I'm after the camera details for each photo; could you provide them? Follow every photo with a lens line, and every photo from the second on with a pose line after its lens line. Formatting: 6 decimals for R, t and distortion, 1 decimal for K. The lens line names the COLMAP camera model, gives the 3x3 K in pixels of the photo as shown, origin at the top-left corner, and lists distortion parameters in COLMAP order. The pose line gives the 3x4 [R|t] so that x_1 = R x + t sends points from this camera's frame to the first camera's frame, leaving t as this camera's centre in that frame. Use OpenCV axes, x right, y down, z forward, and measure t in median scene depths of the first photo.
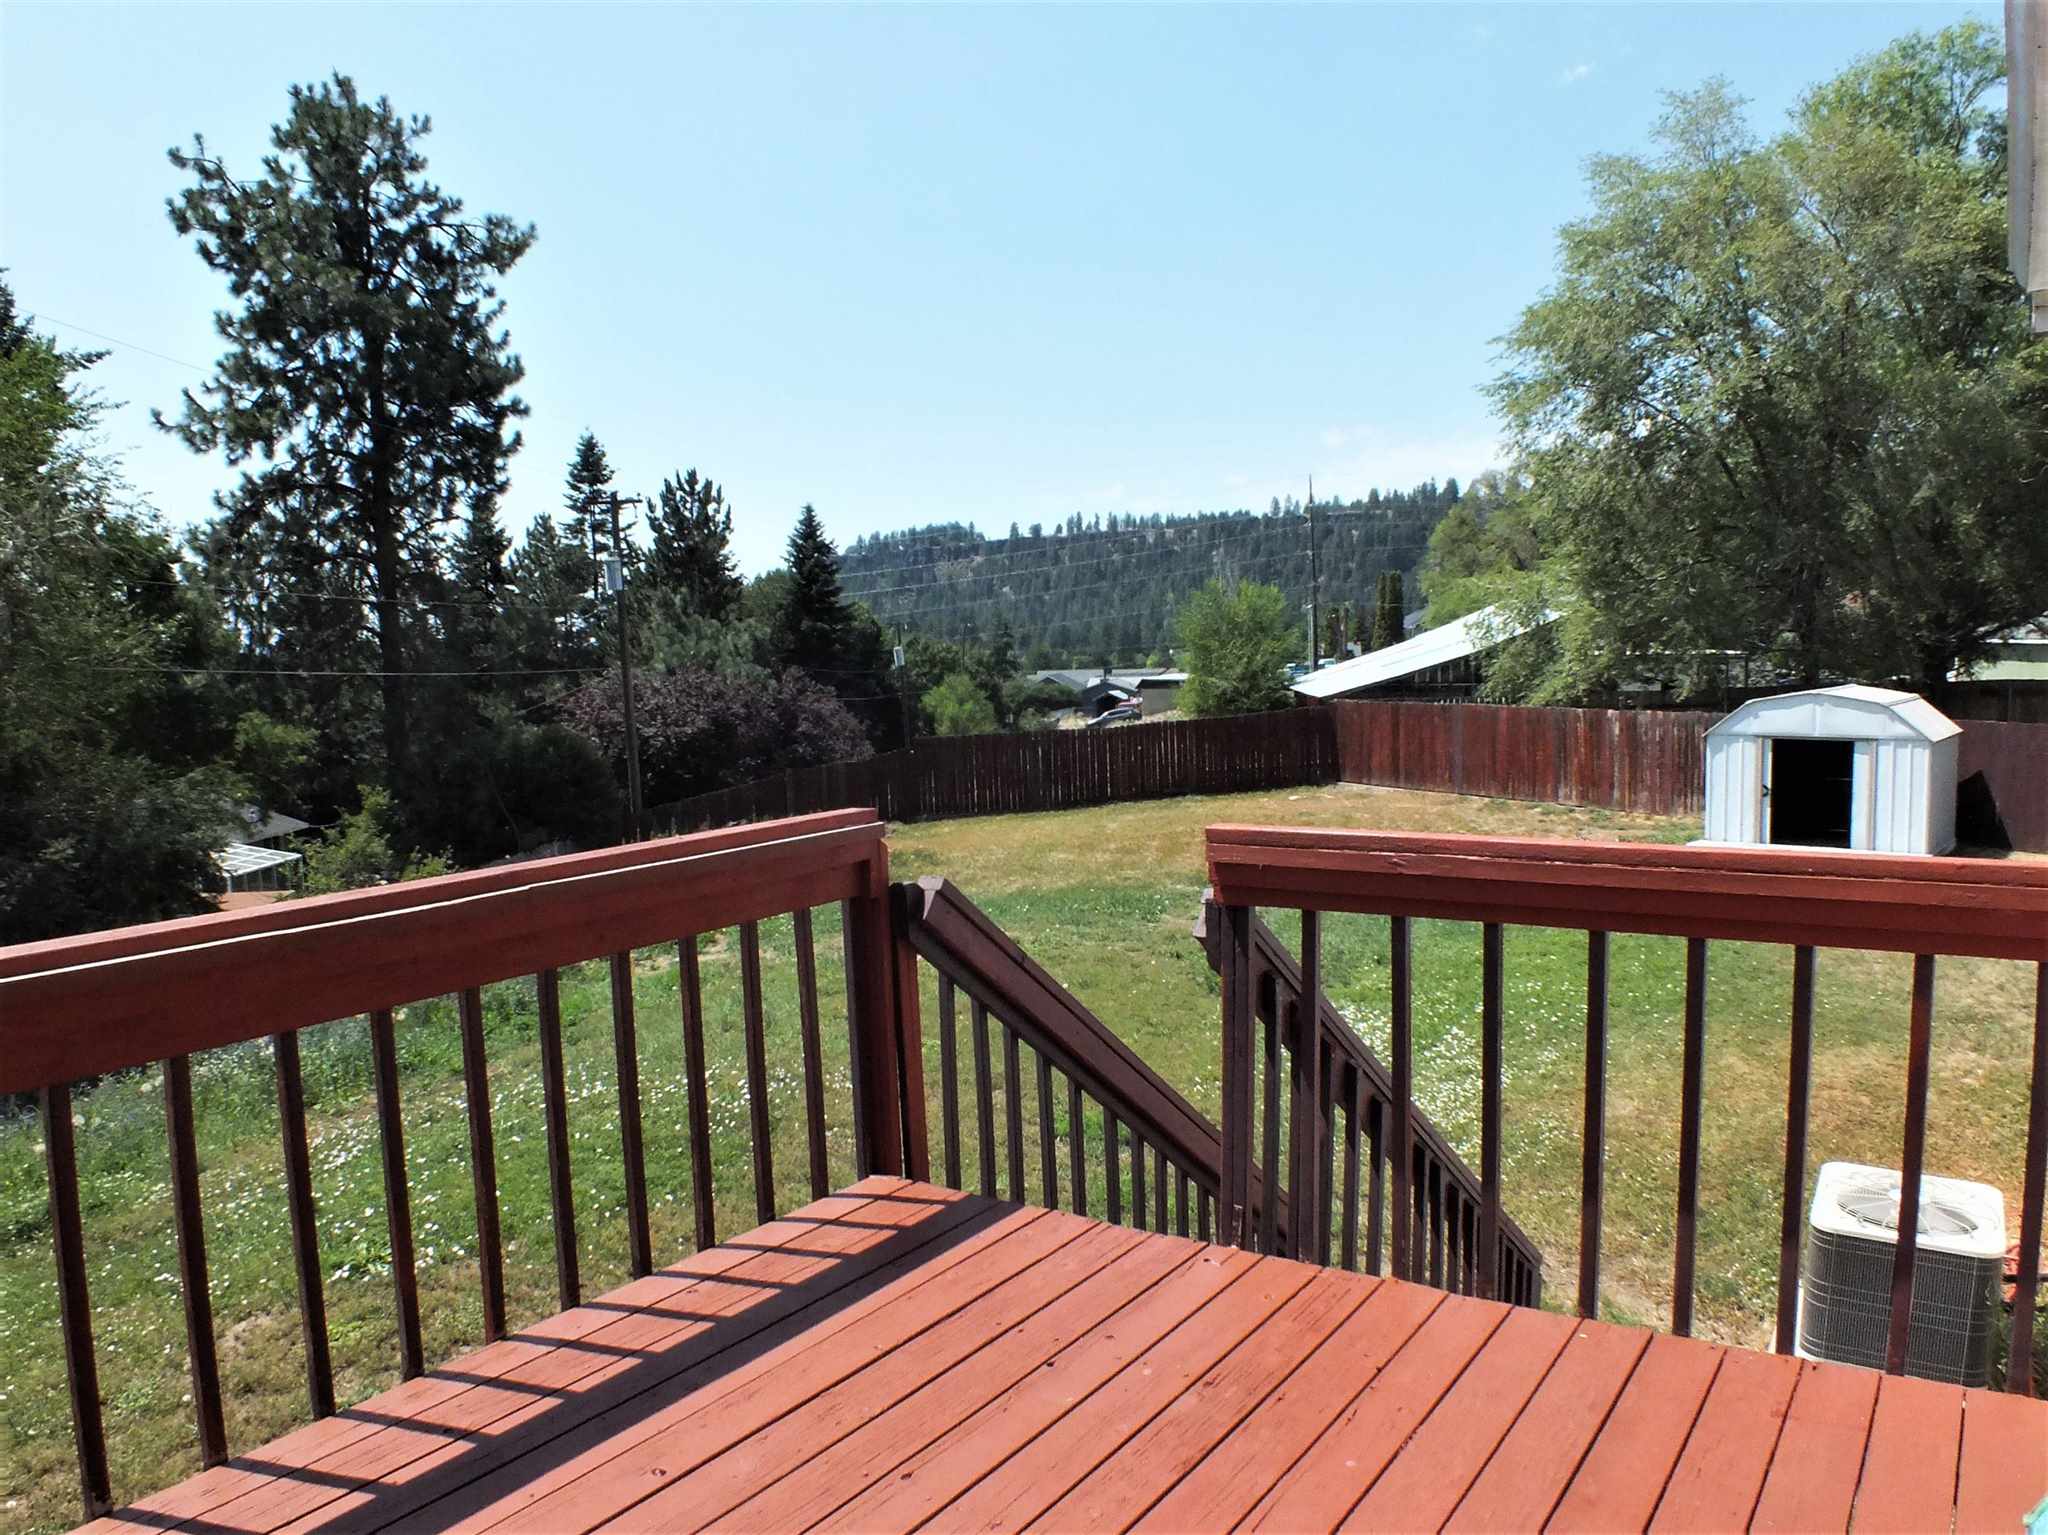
lens RADIAL K [[1506.6, 0, 1022.5], [0, 1506.6, 816.5], [0, 0, 1]] dist [-0.086694, -0.007766]
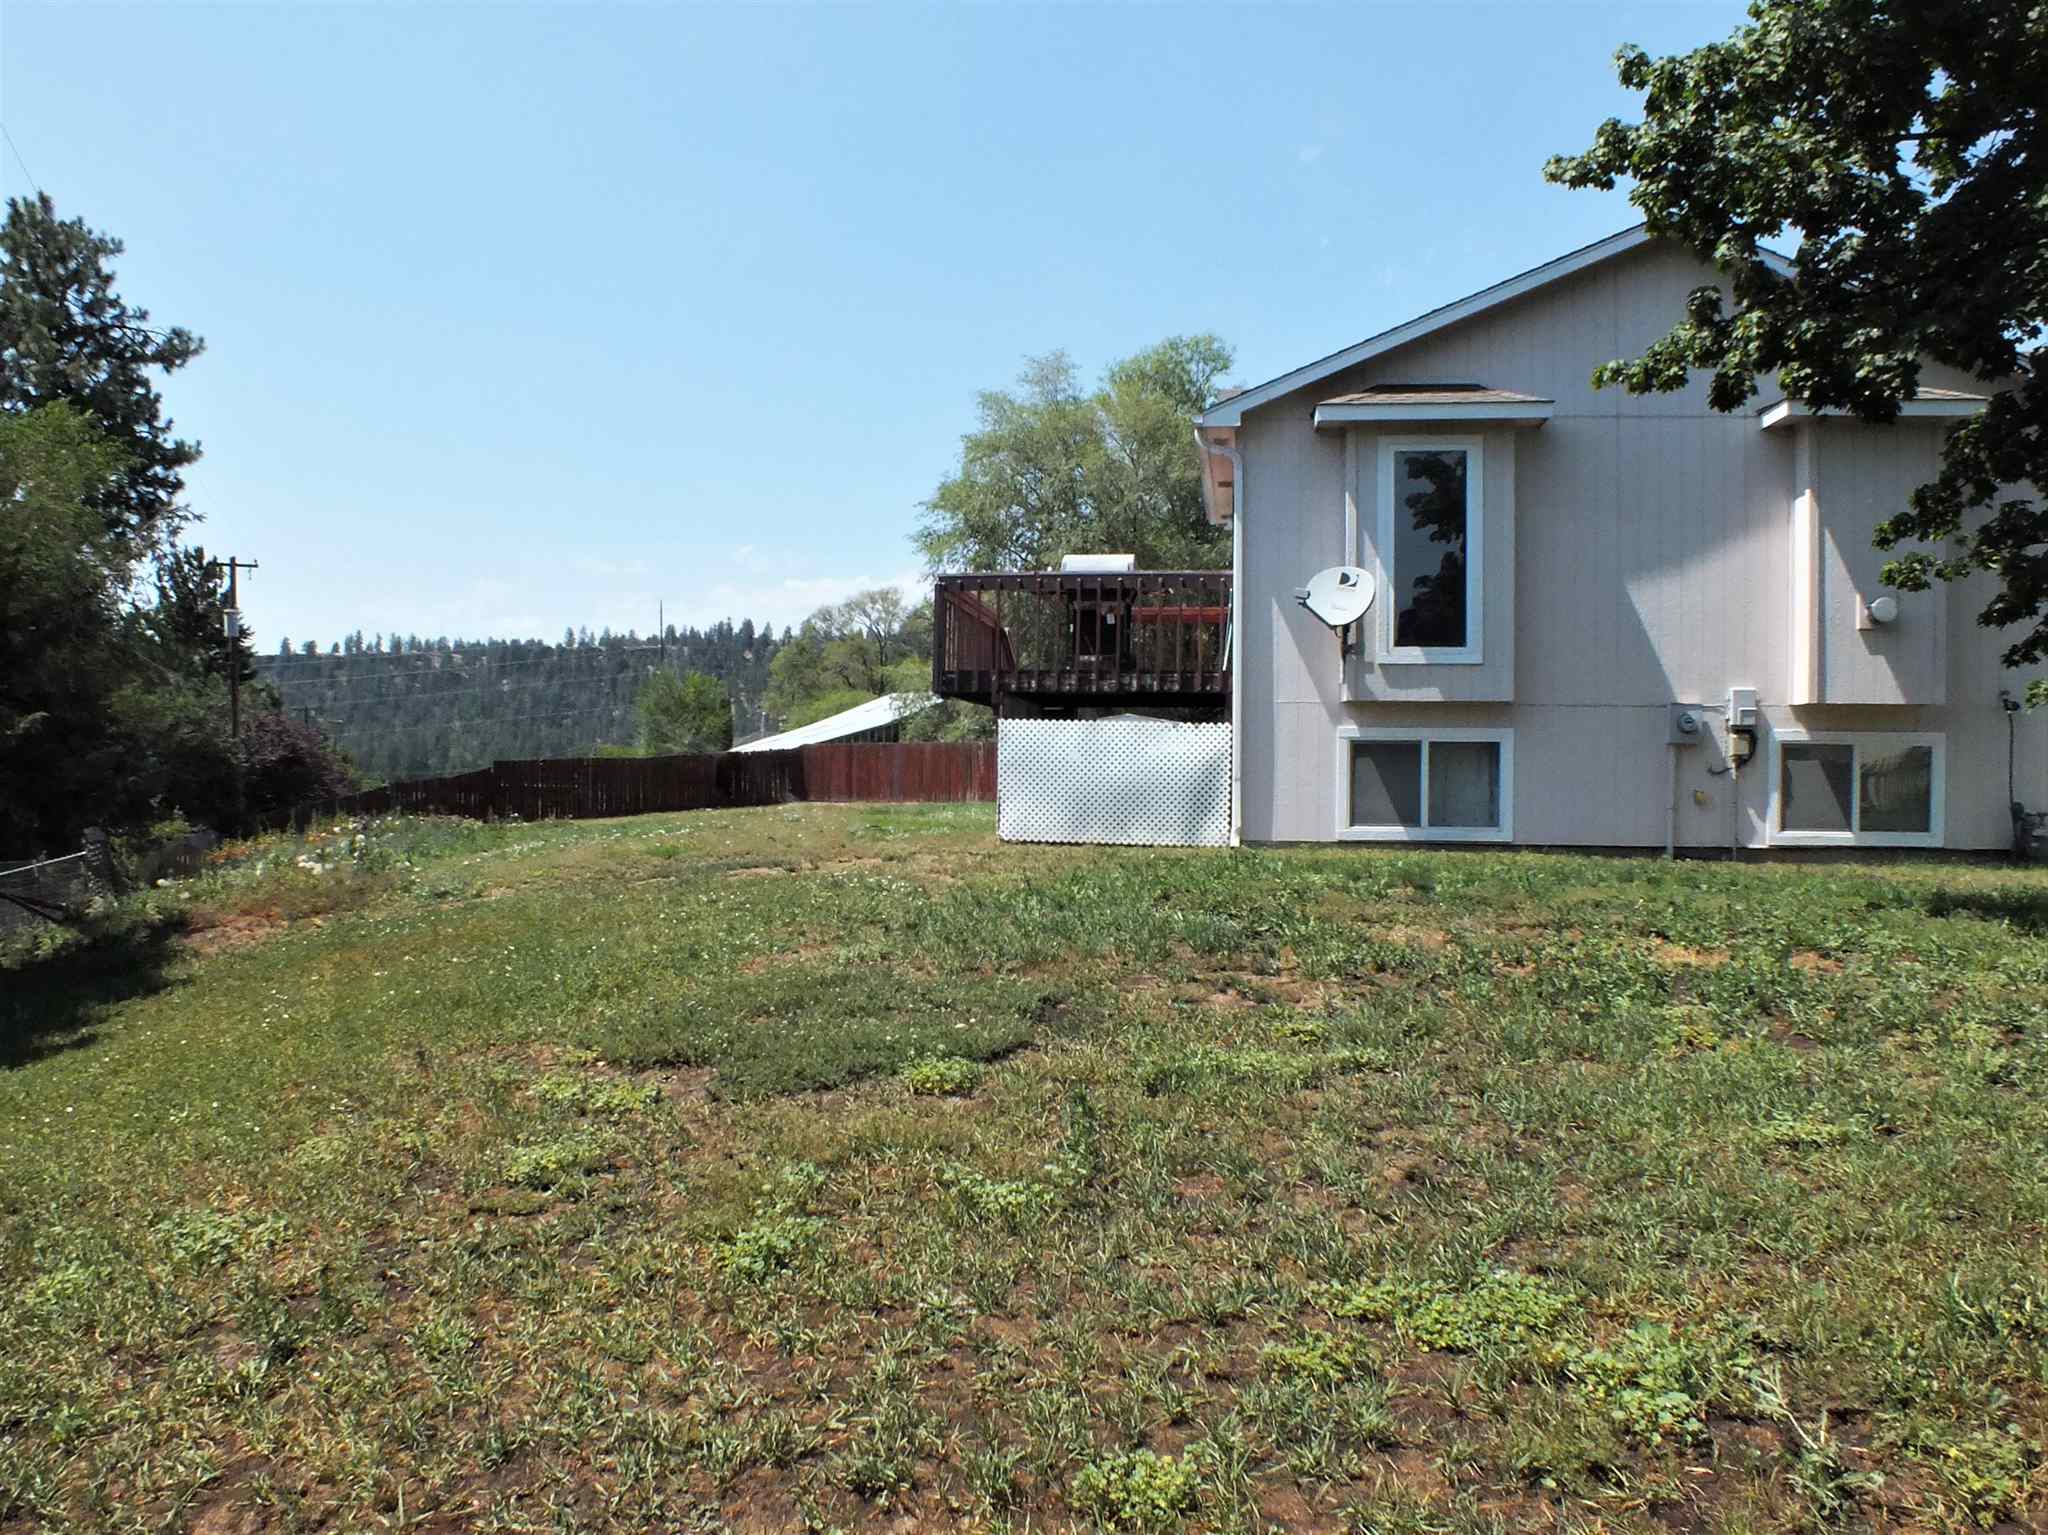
lens RADIAL K [[1602.5, 0, 1024.0], [0, 1602.5, 767.5], [0, 0, 1]] dist [-0.087105, 0.006021]
pose [[0.894021, 0.029482, 0.447055, -0.285813], [0.028706, 0.992013, -0.122827, 0.135860], [-0.447105, 0.122643, 0.886033, -0.421598]]
